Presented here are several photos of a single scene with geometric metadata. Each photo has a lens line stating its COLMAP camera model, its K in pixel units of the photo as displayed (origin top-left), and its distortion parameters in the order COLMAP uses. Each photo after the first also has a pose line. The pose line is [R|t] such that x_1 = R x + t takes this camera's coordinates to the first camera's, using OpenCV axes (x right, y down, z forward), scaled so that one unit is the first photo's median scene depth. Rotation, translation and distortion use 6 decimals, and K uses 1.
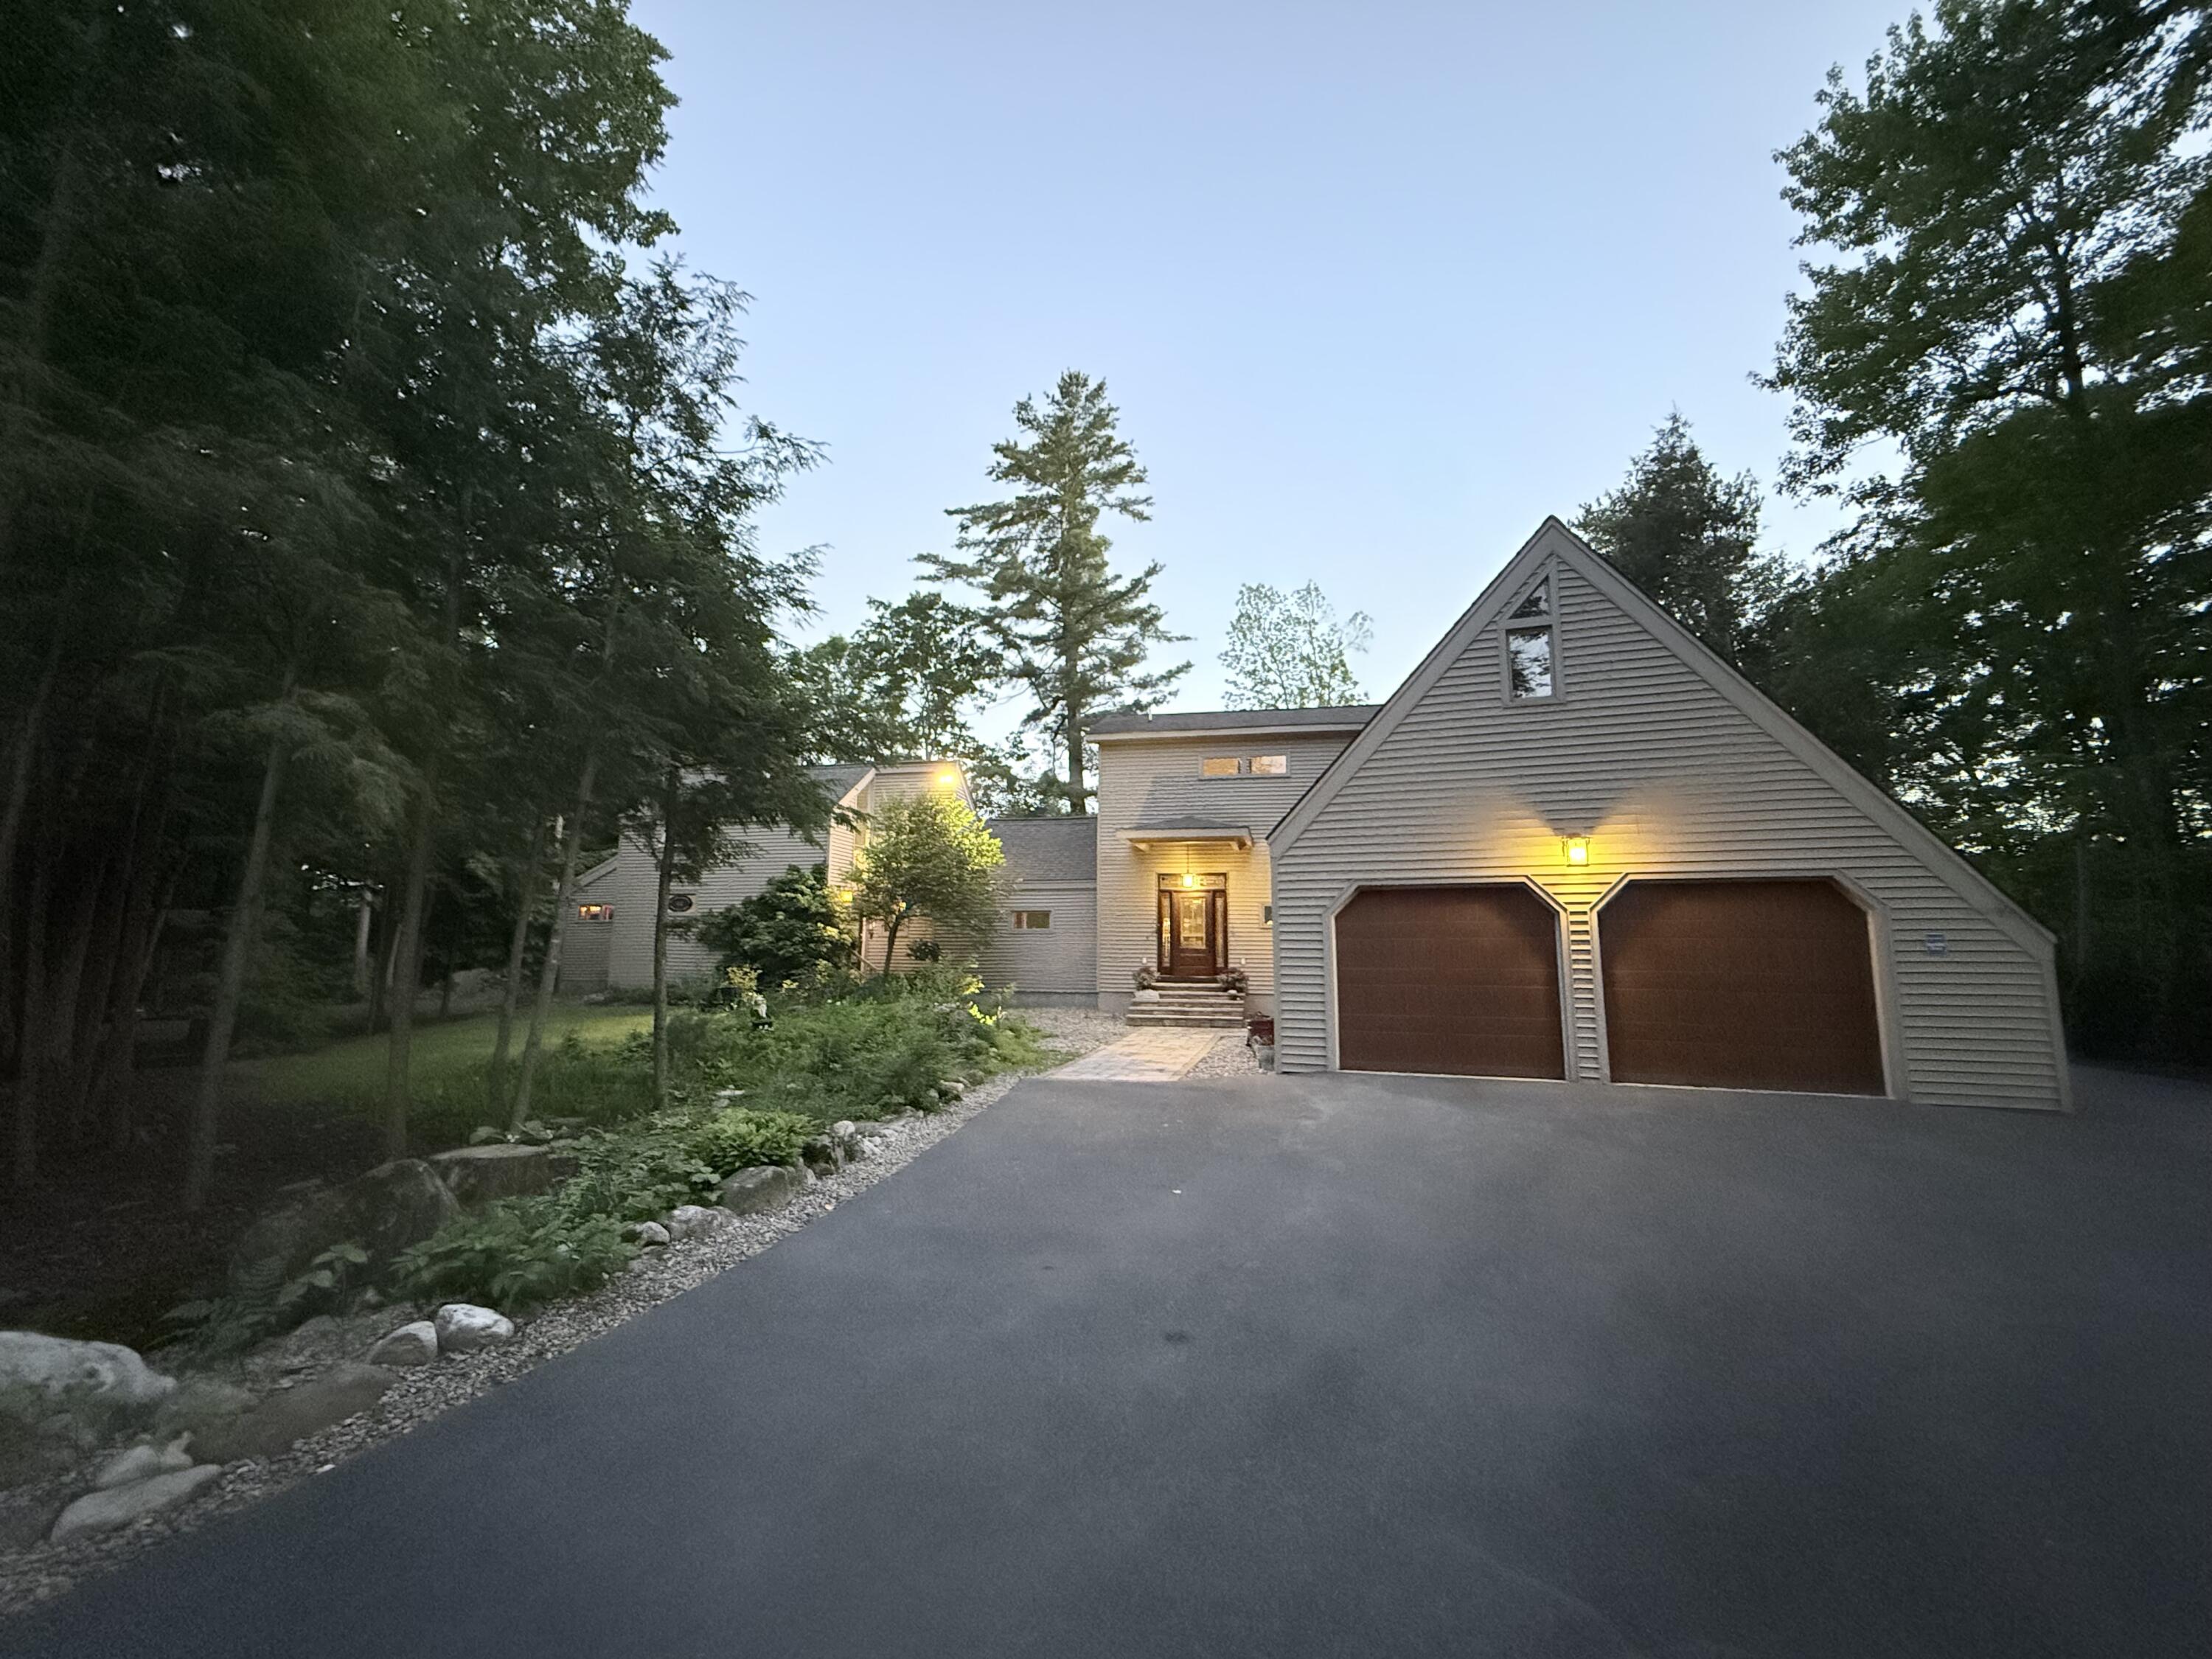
lens RADIAL K [[881.4, 0, 1102.4], [0, 881.4, 830.7], [0, 0, 1]] dist [0.000050, 0.000191]
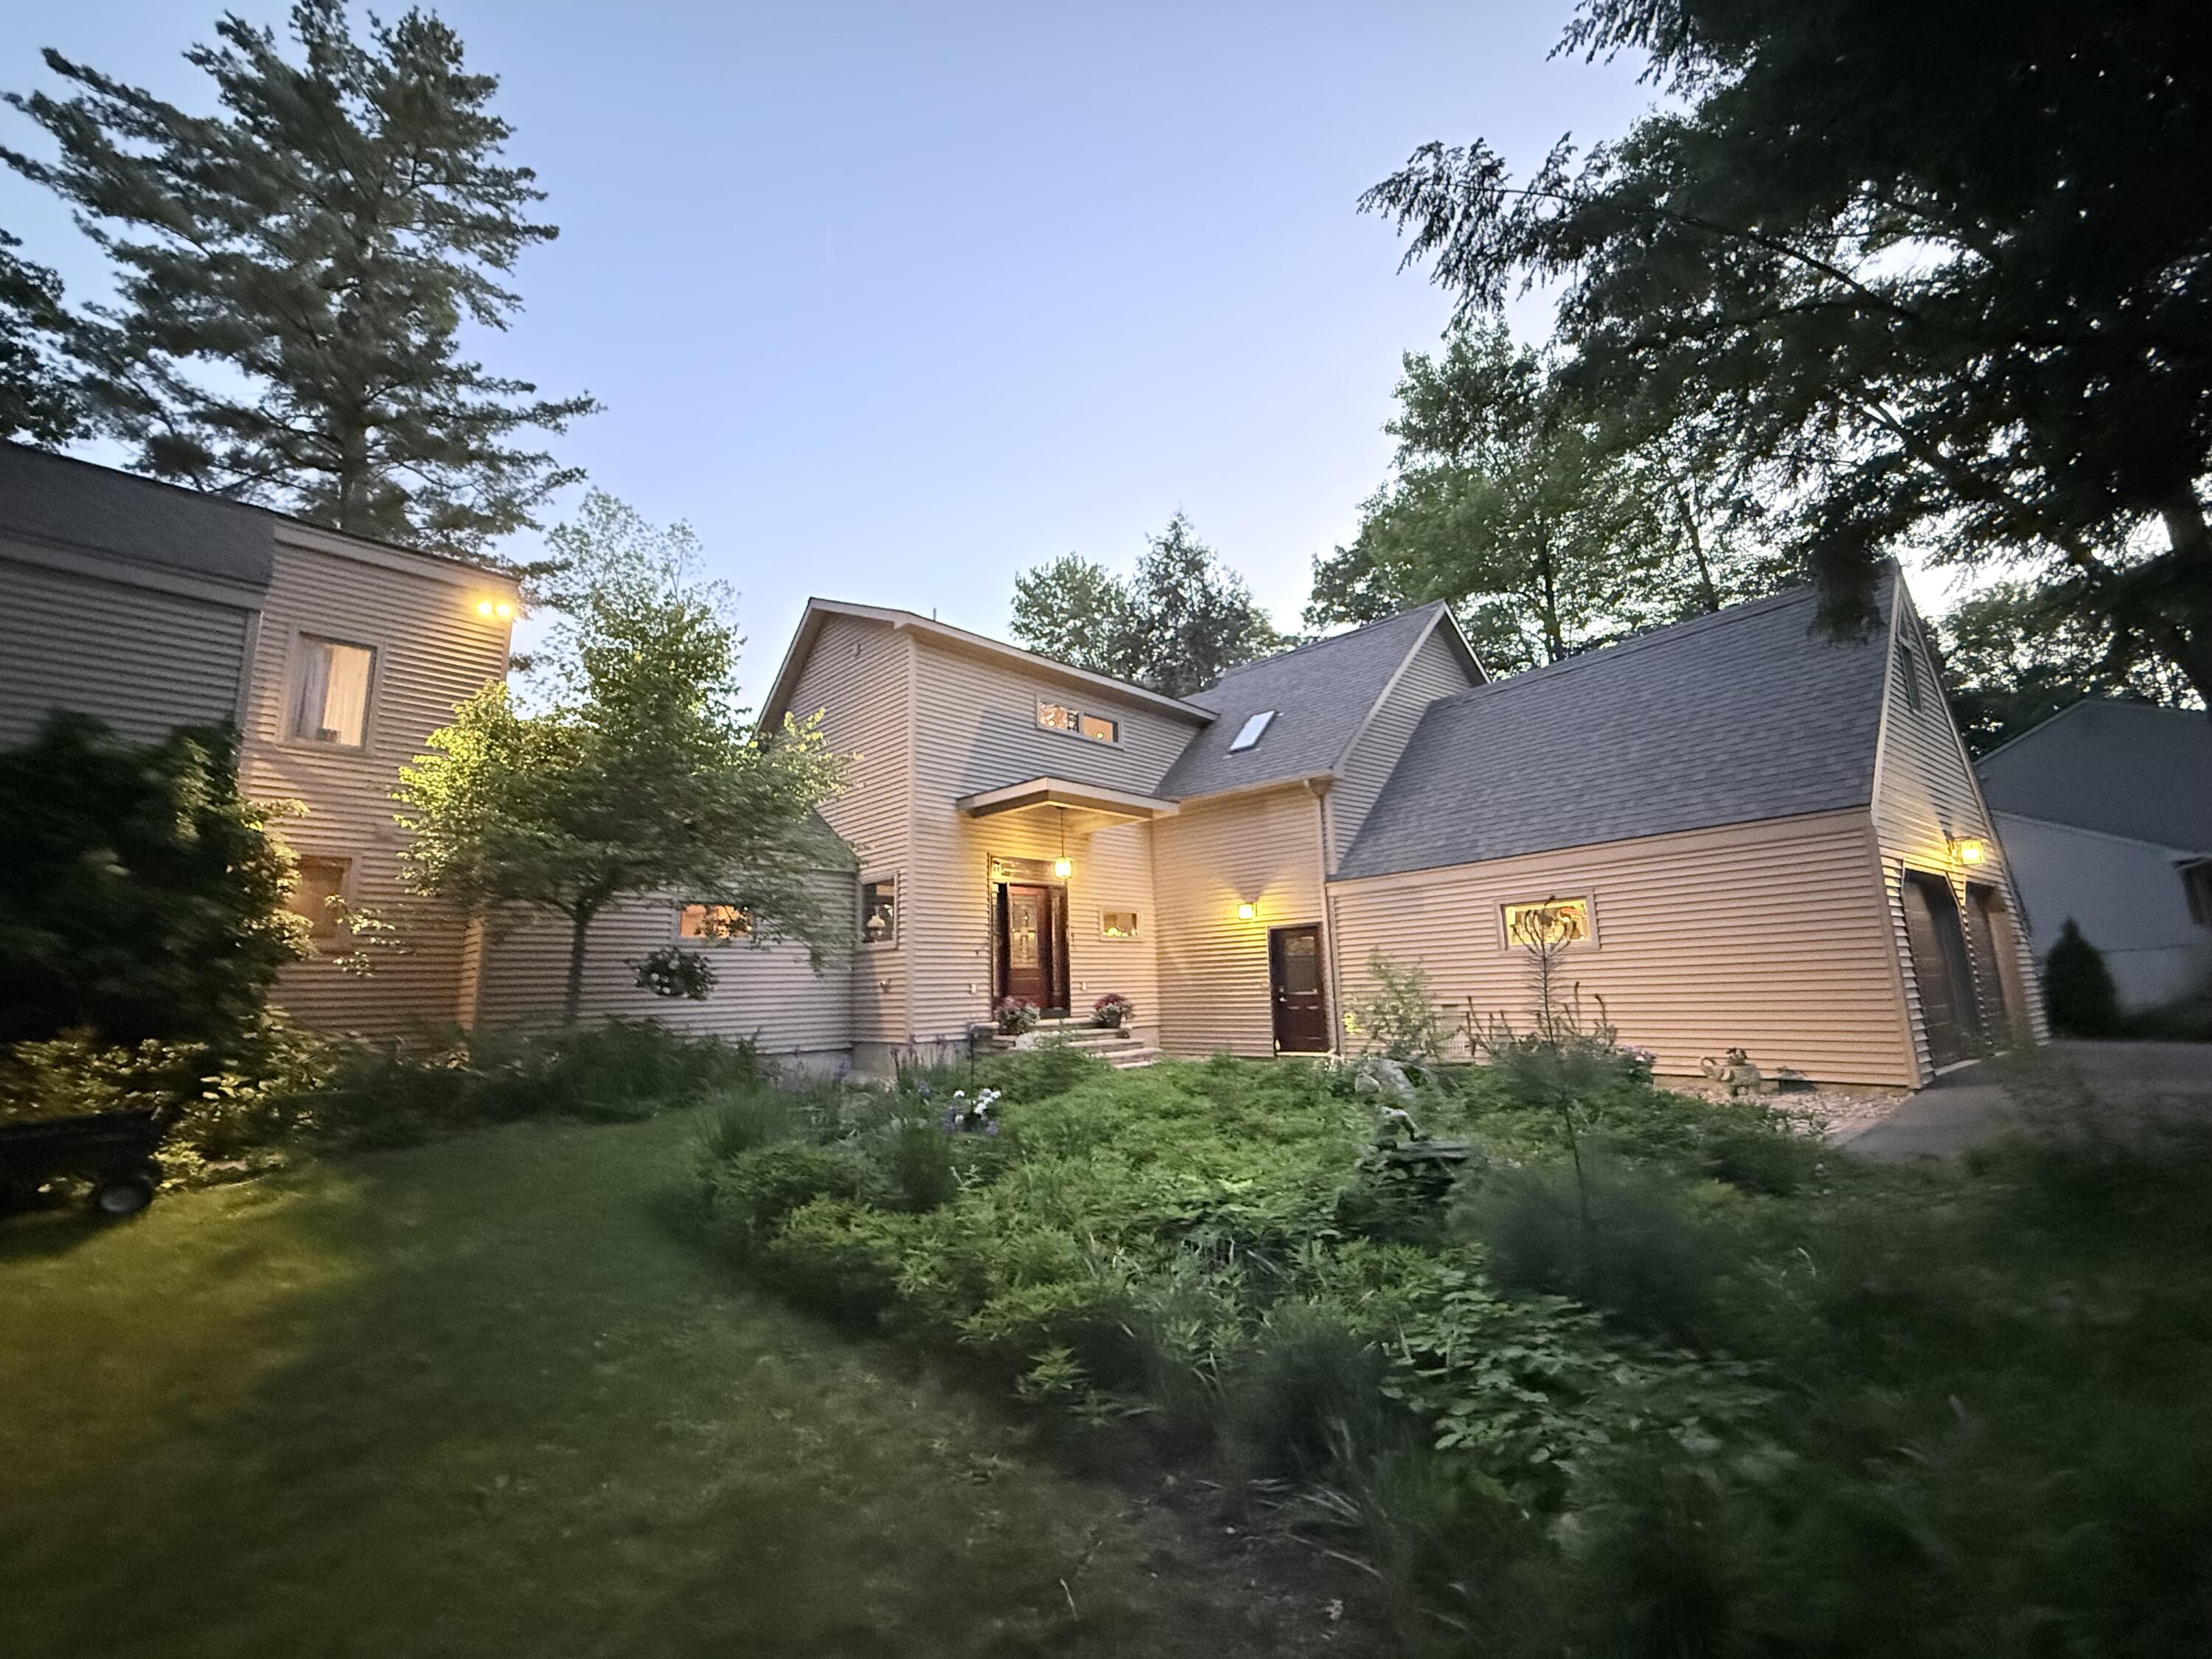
lens RADIAL K [[894.4, 0, 1104.6], [0, 894.4, 826.8], [0, 0, 1]] dist [0.000591, 0.000337]
pose [[0.547119, 0.129768, 0.826935, -0.218479], [-0.086528, 0.991385, -0.098326, 0.042753], [-0.832570, -0.017757, 0.553634, 0.276709]]
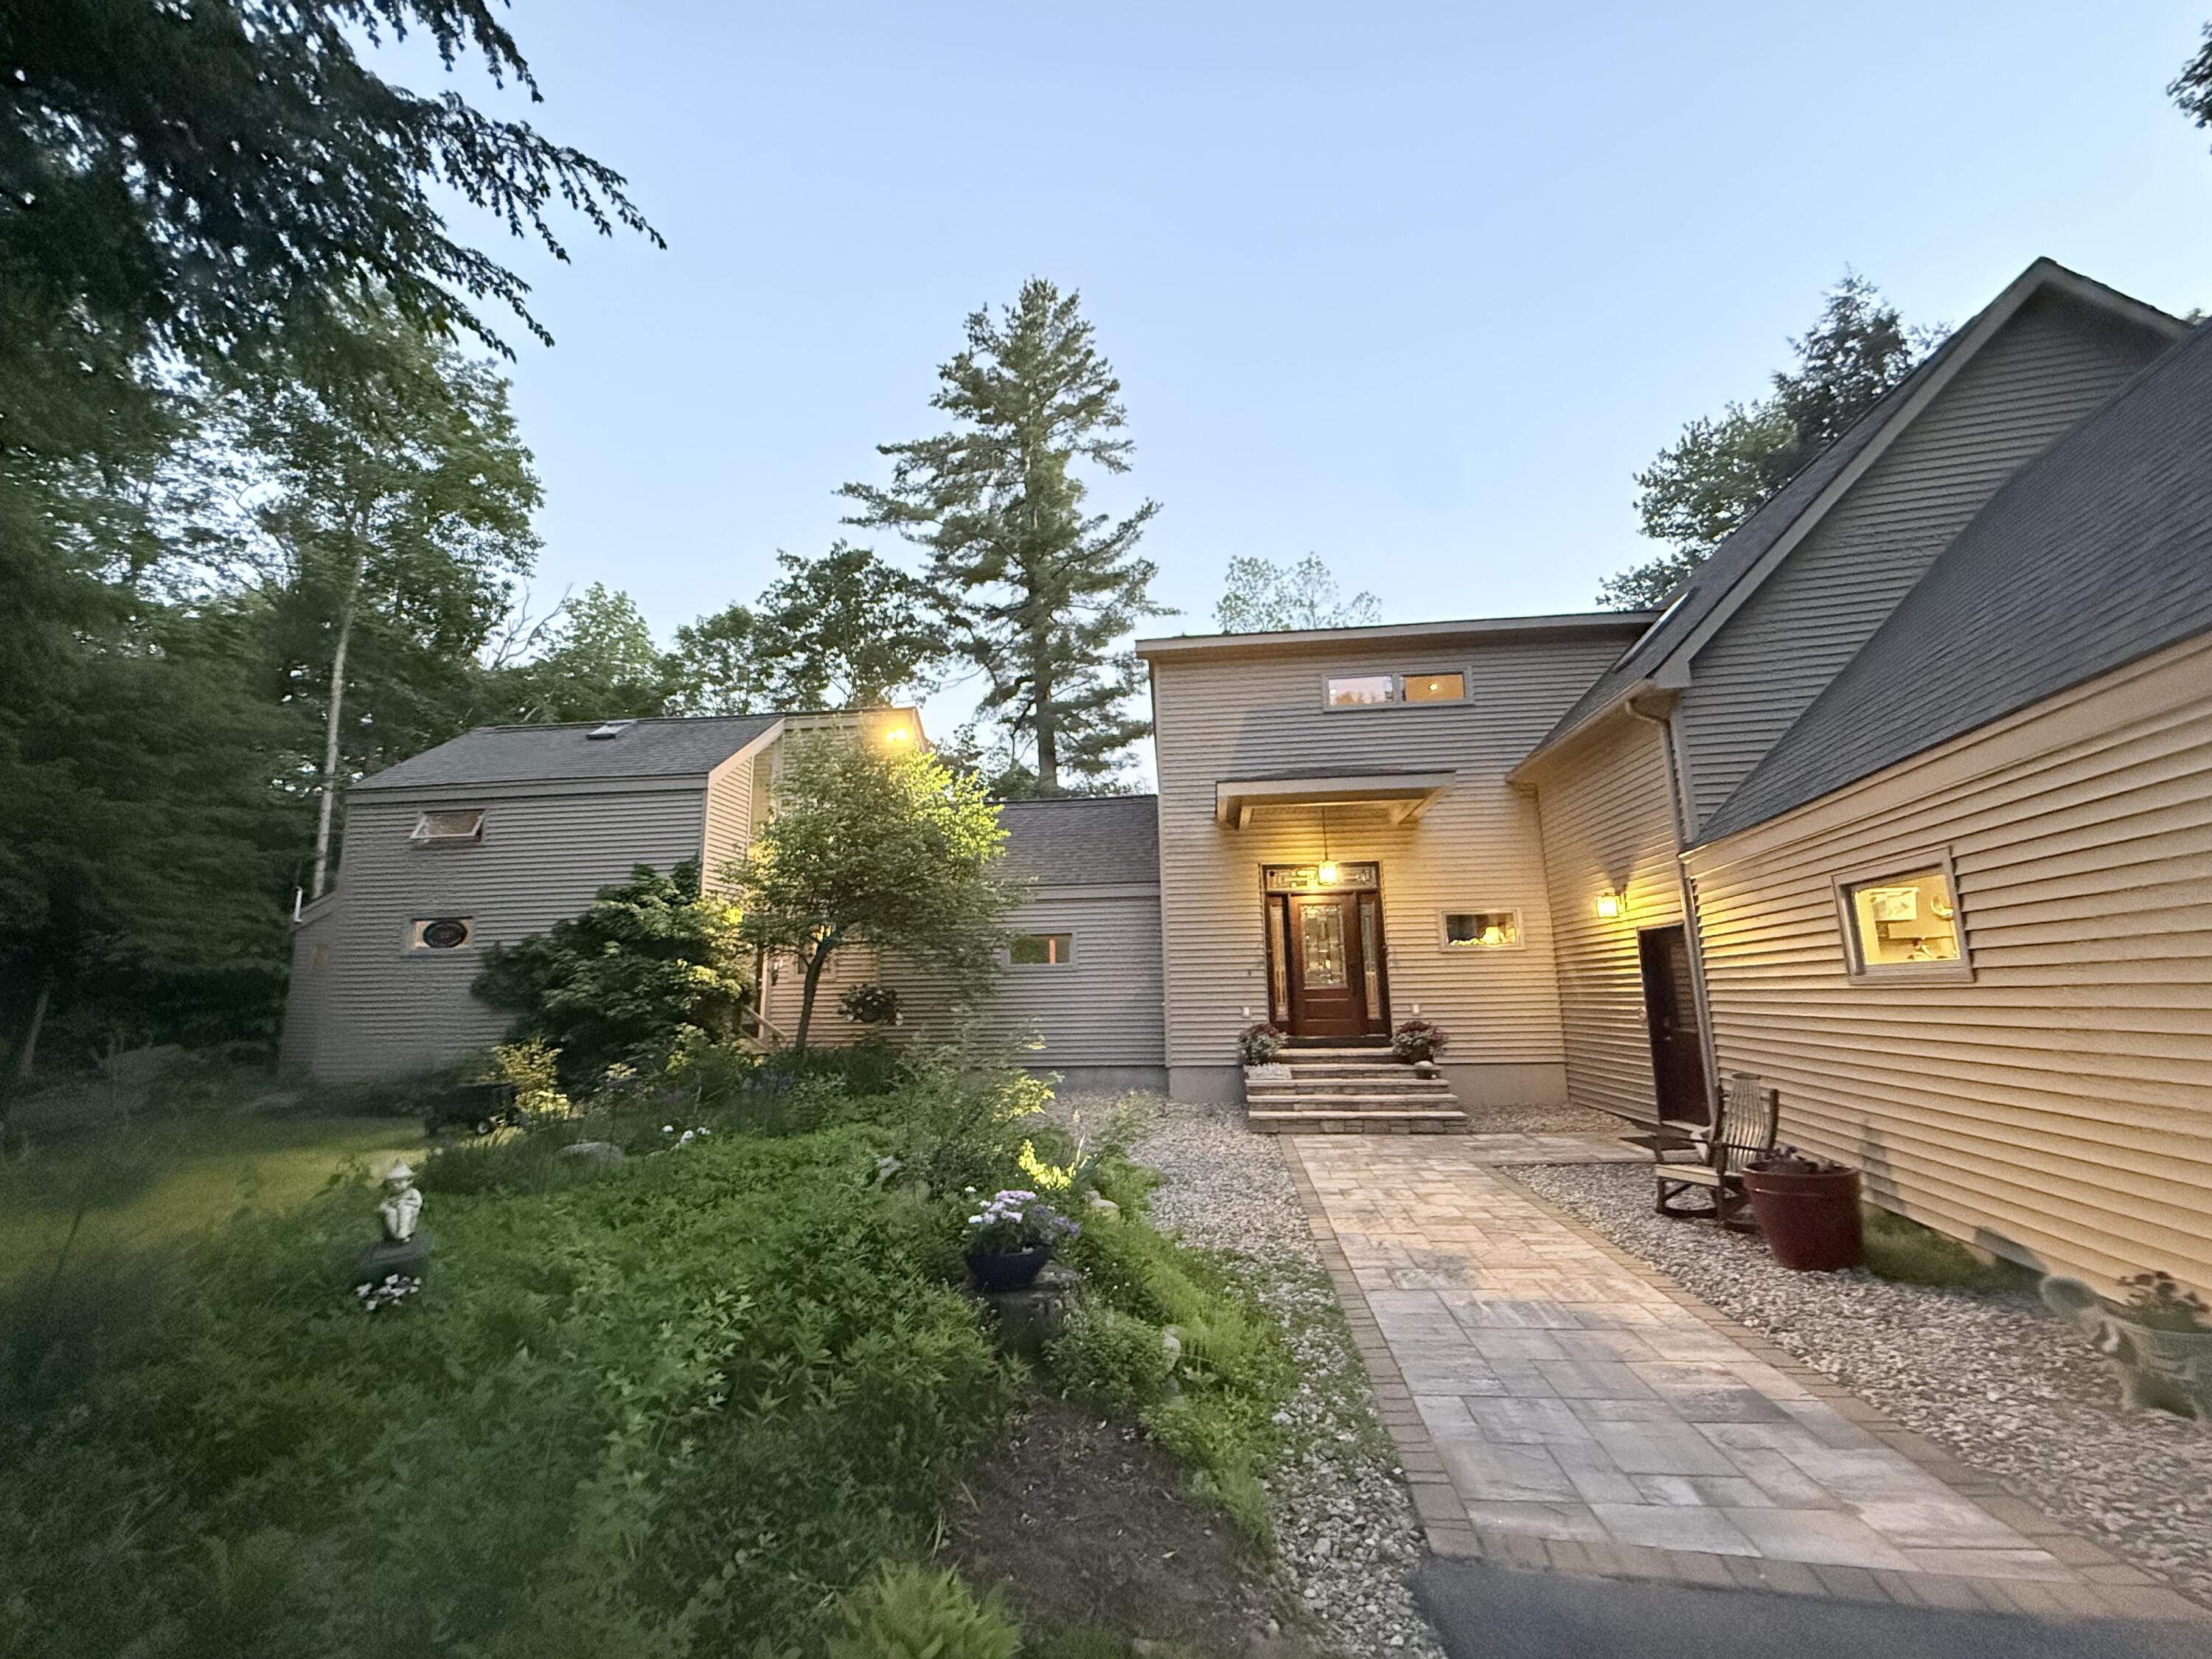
lens RADIAL K [[894.4, 0, 1104.6], [0, 894.4, 826.8], [0, 0, 1]] dist [0.000591, 0.000337]
pose [[0.996182, -0.007515, 0.086972, -0.048373], [0.011768, 0.998754, -0.048495, 0.025050], [-0.086499, 0.049333, 0.995030, 0.196580]]
